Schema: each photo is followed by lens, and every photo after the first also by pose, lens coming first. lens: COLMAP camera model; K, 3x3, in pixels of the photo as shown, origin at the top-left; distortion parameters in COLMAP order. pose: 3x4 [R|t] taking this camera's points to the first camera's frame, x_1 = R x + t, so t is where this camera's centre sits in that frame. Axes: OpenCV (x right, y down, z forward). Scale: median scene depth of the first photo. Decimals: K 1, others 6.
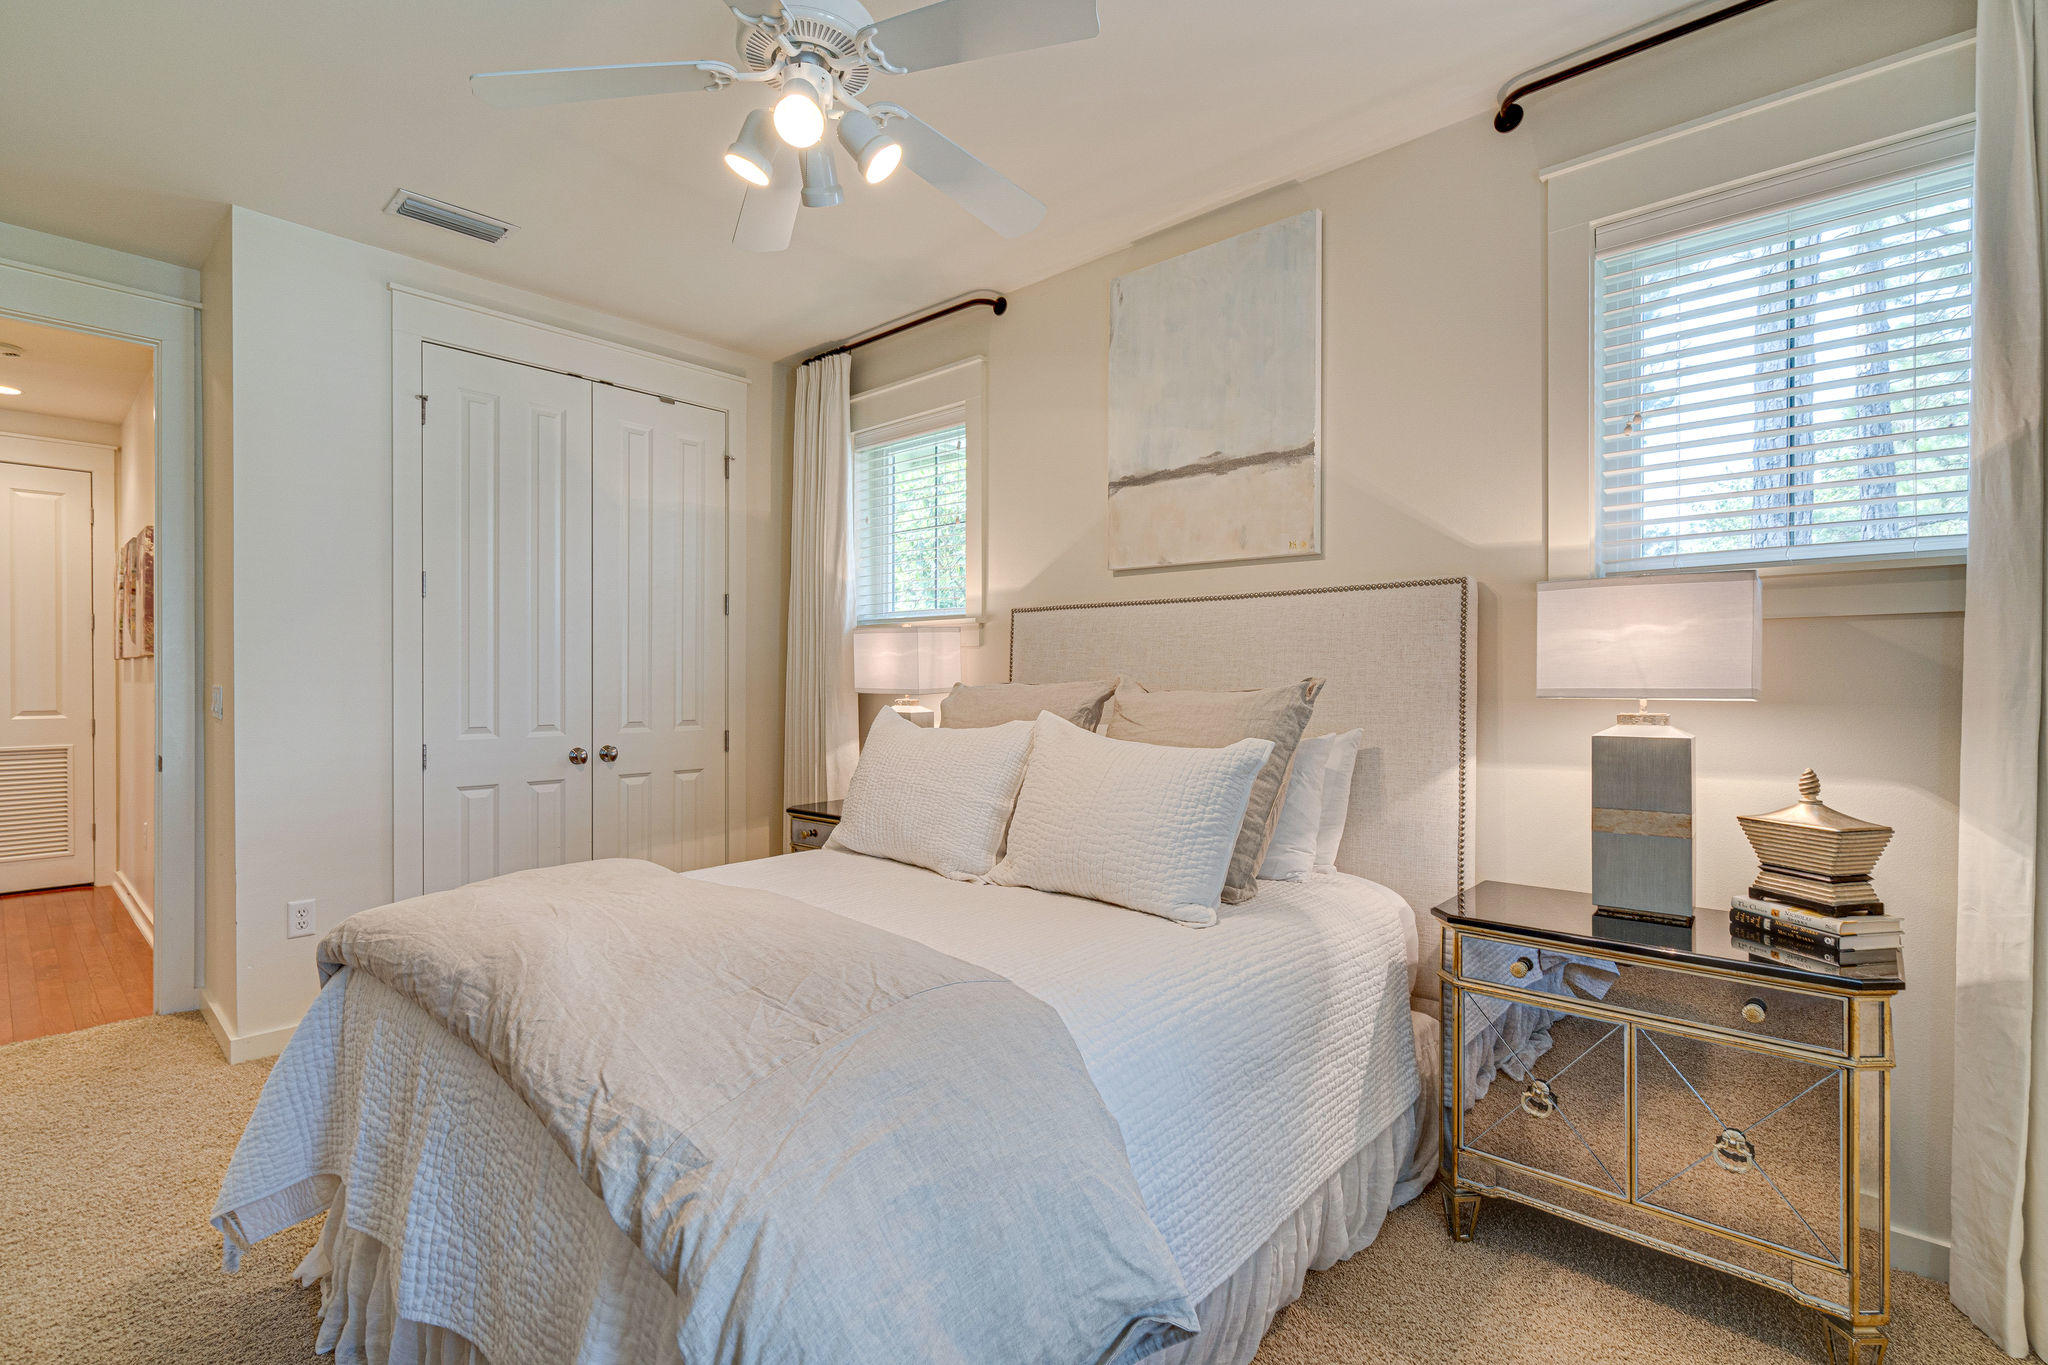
lens RADIAL K [[935.2, 0, 1029.1], [0, 935.2, 676.2], [0, 0, 1]] dist [-0.000483, -0.000130]
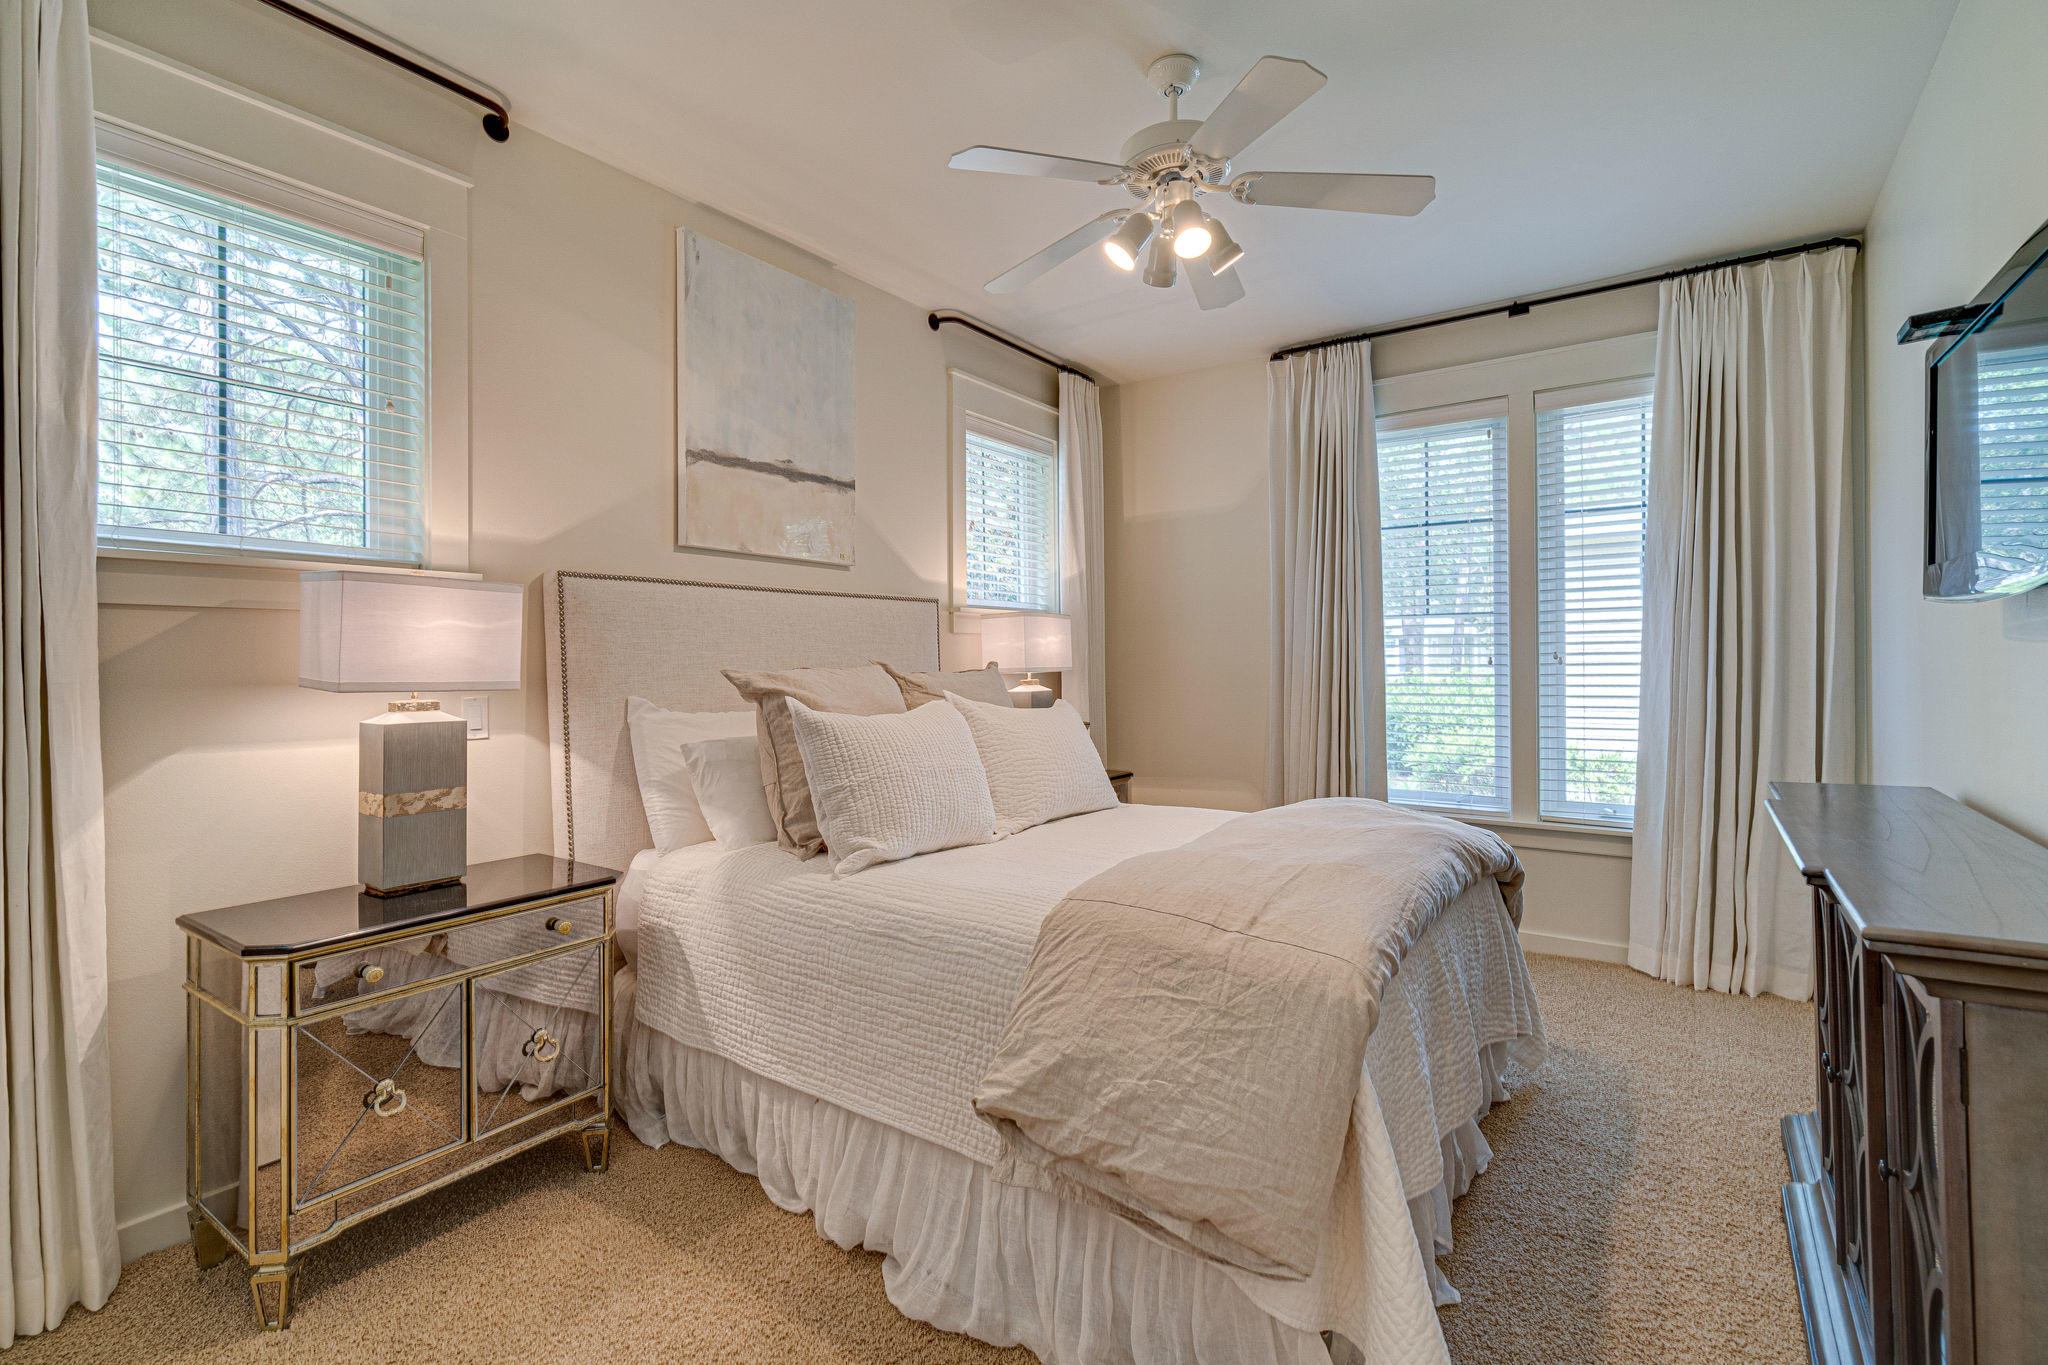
lens RADIAL K [[935.2, 0, 1021.0], [0, 935.2, 678.5], [0, 0, 1]] dist [-0.000483, -0.000130]
pose [[-0.109030, -0.012729, 0.993957, -0.904799], [0.005752, 0.999893, 0.013436, 0.007237], [-0.994022, 0.007183, -0.108945, 0.813776]]
